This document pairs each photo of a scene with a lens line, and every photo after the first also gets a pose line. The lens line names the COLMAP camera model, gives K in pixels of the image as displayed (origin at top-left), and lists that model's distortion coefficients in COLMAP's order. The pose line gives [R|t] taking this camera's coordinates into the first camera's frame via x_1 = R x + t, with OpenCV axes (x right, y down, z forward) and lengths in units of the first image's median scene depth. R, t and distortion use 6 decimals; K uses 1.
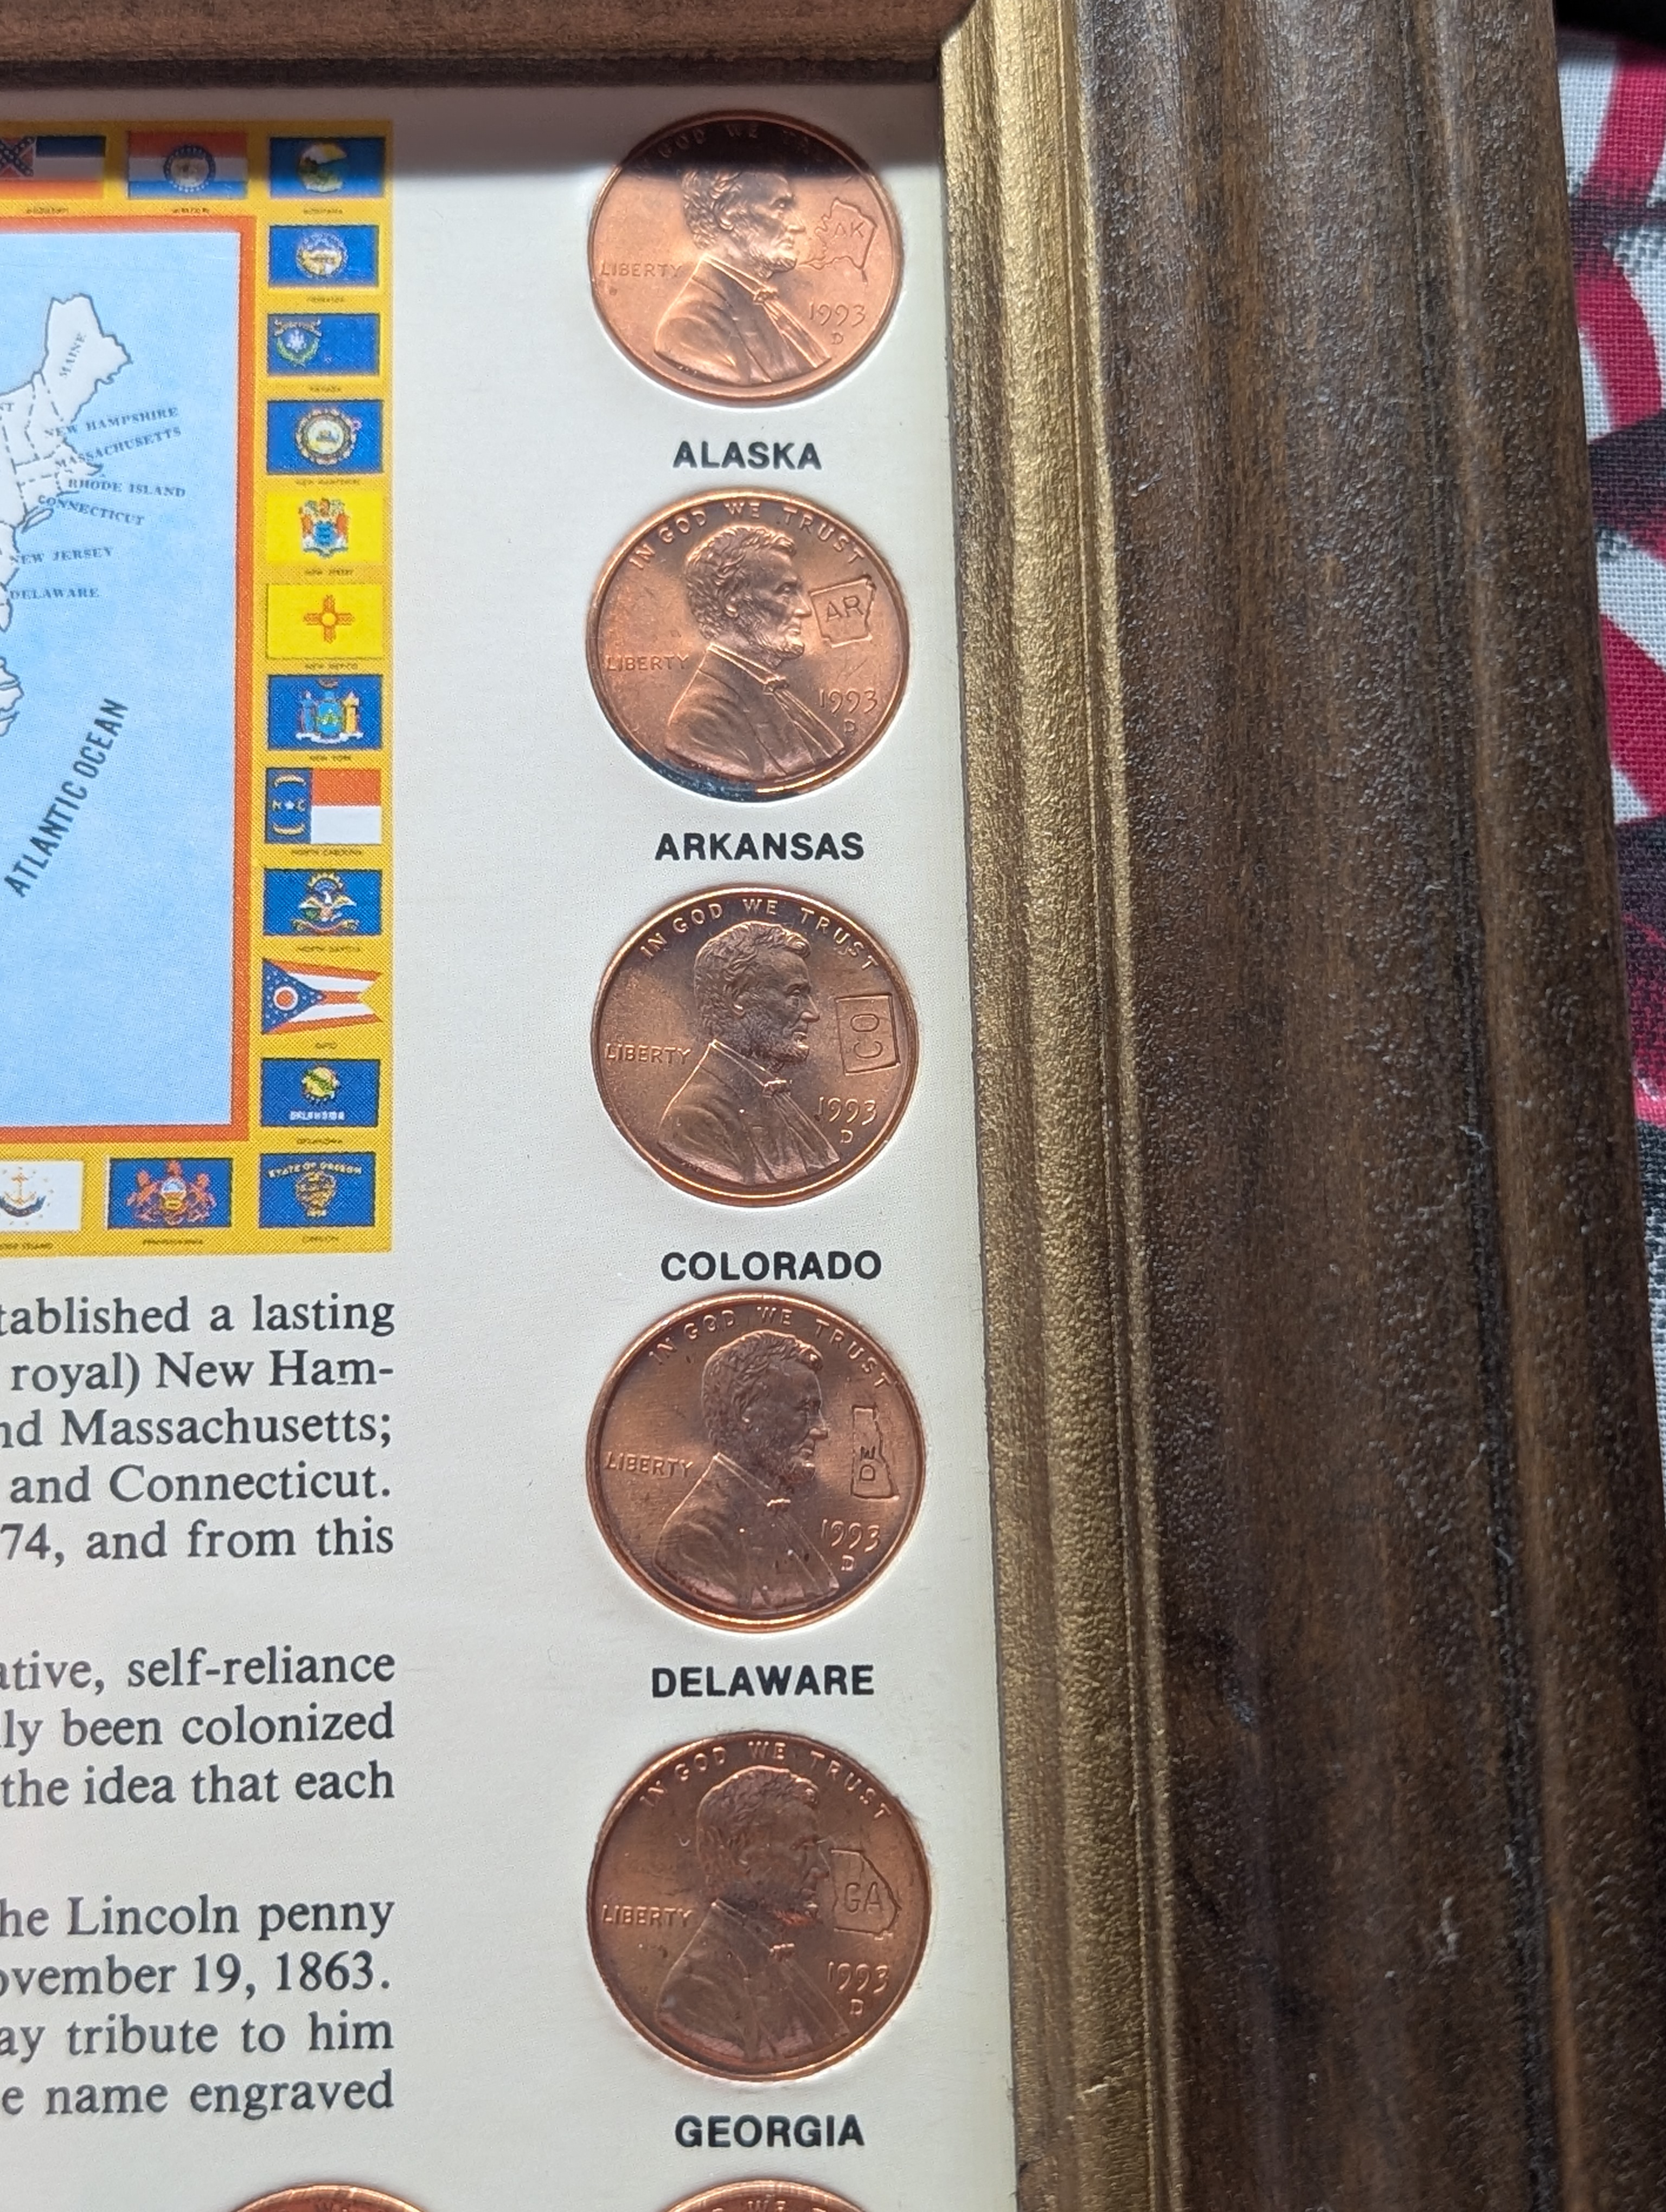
lens RADIAL K [[3511.8, 0, 835.3], [0, 3511.8, 1071.4], [0, 0, 1]] dist [0.355095, -1.655170]
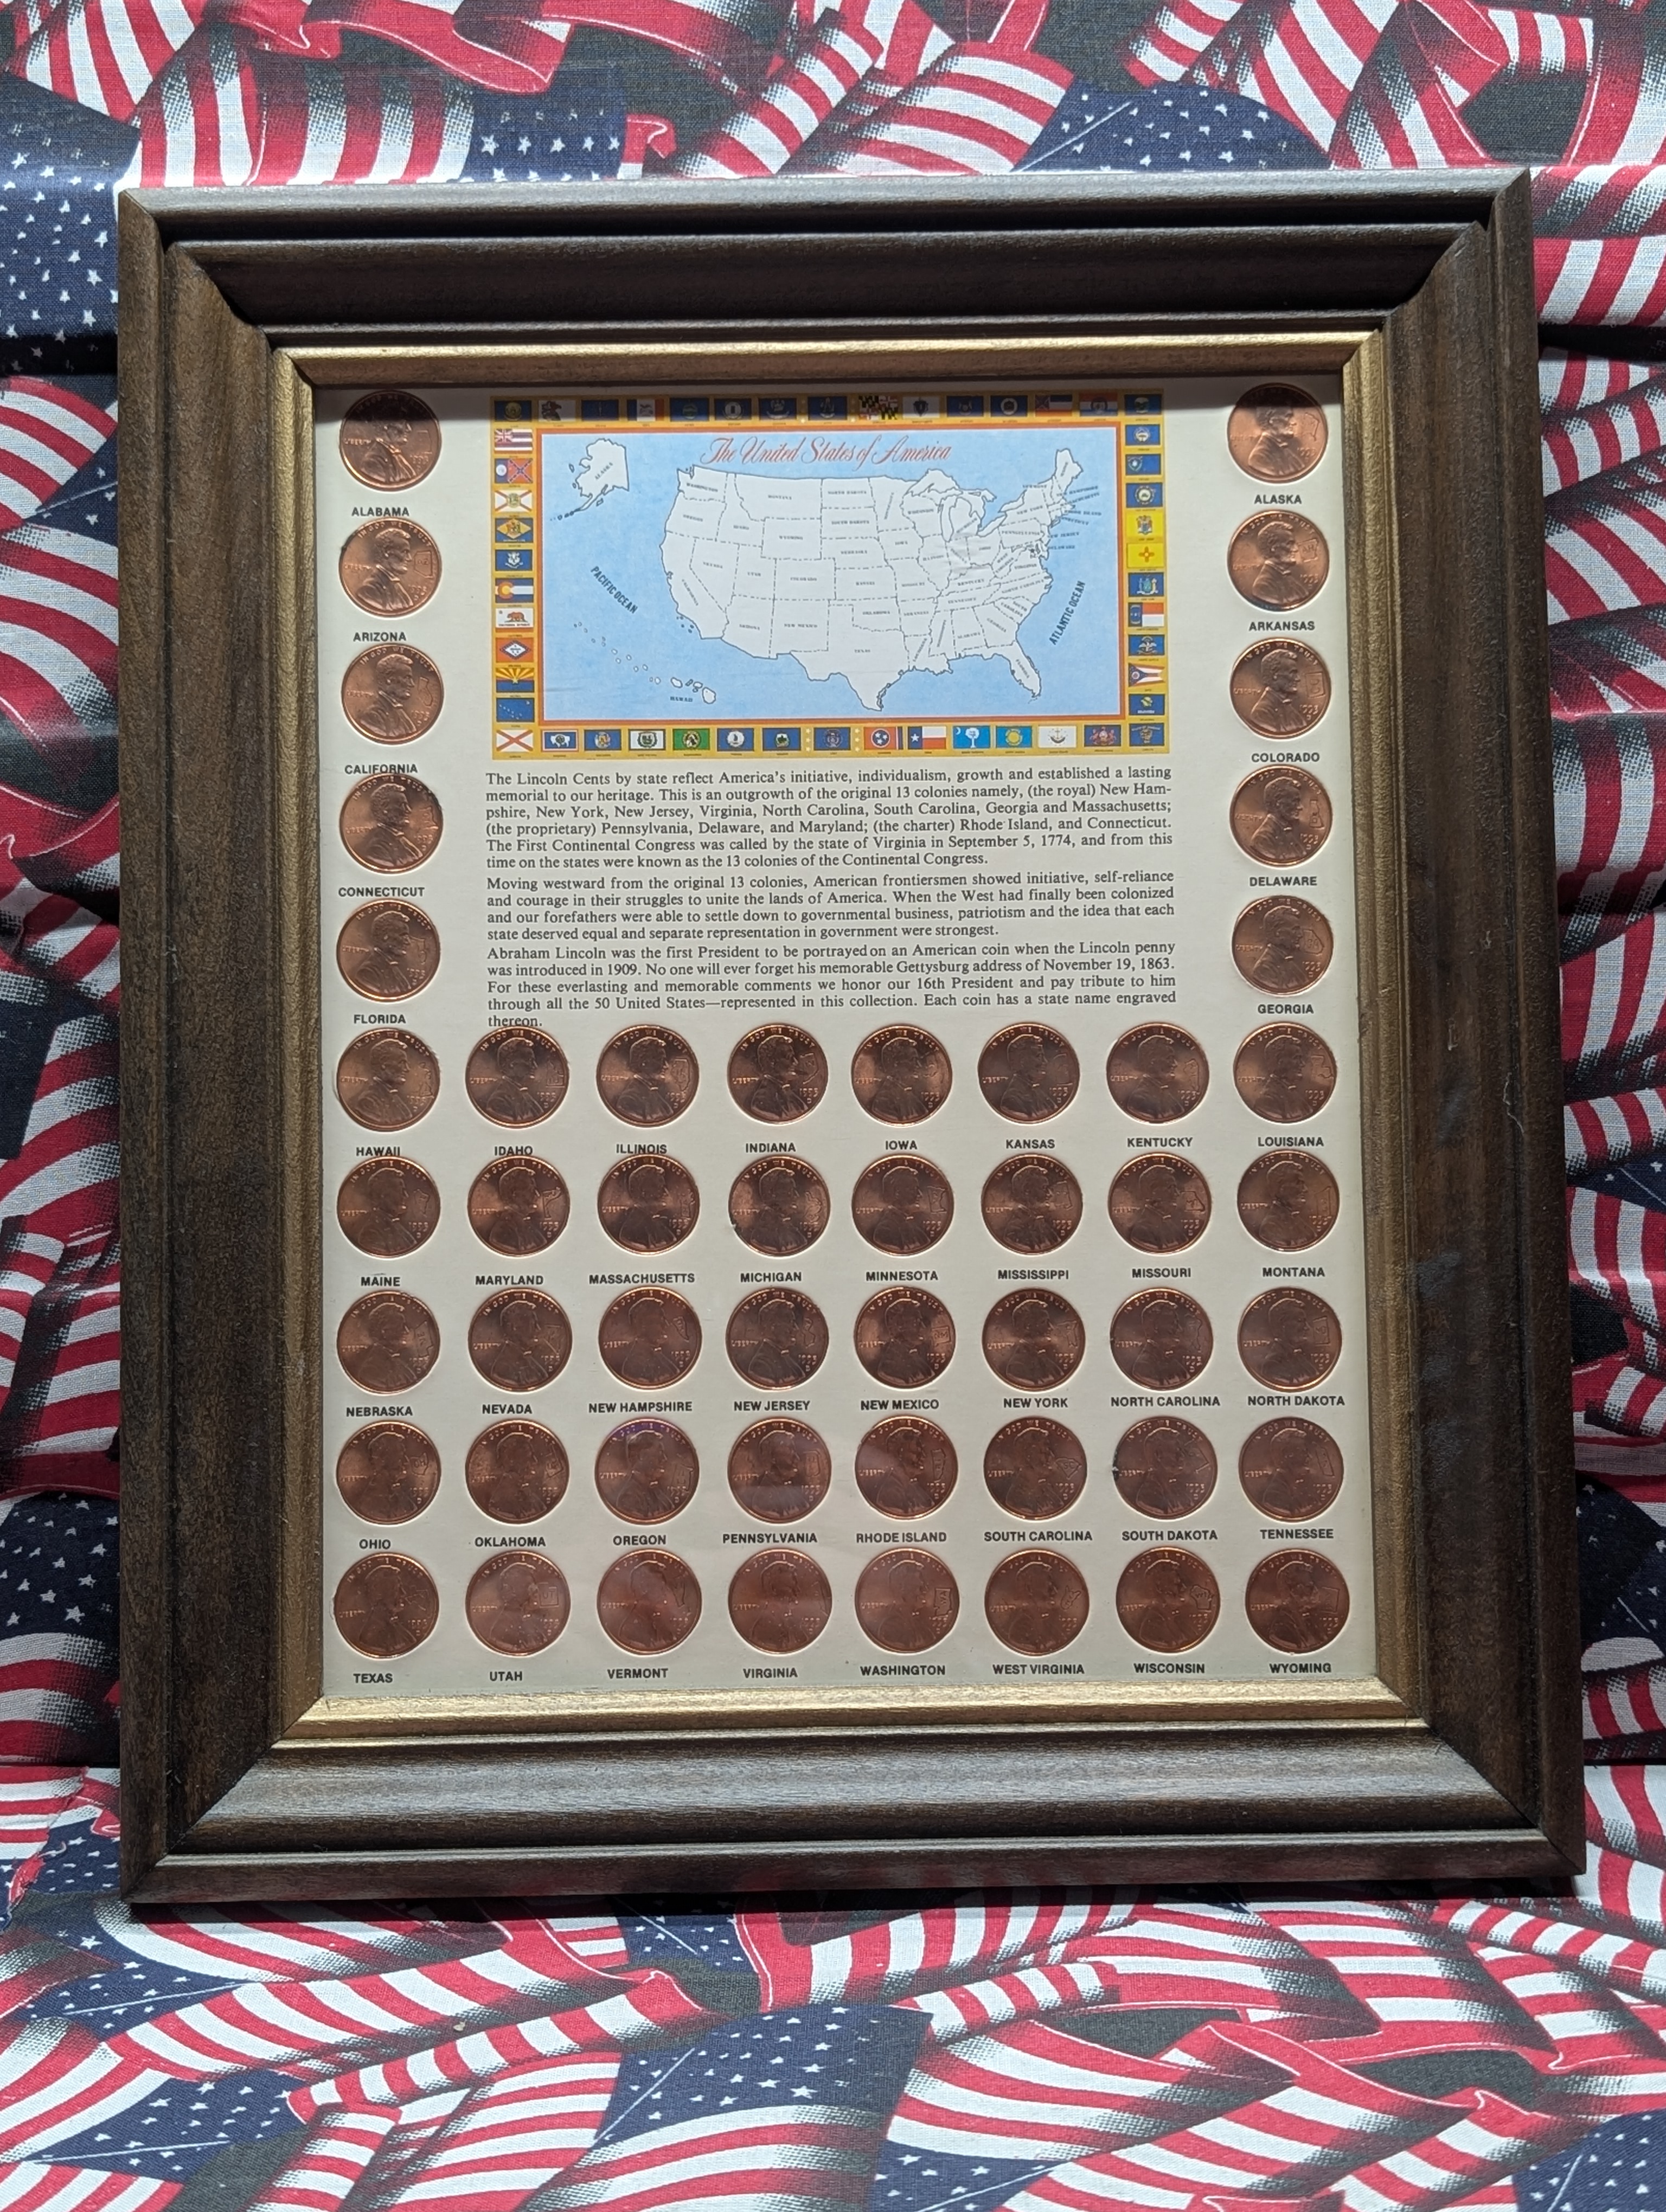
lens RADIAL K [[3511.8, 0, 835.3], [0, 3511.8, 1071.4], [0, 0, 1]] dist [0.355095, -1.655170]
pose [[0.999976, 0.000337, -0.006920, -0.416704], [0.000554, 0.991738, 0.128282, -0.077949], [0.006906, -0.128283, 0.991714, -2.318632]]
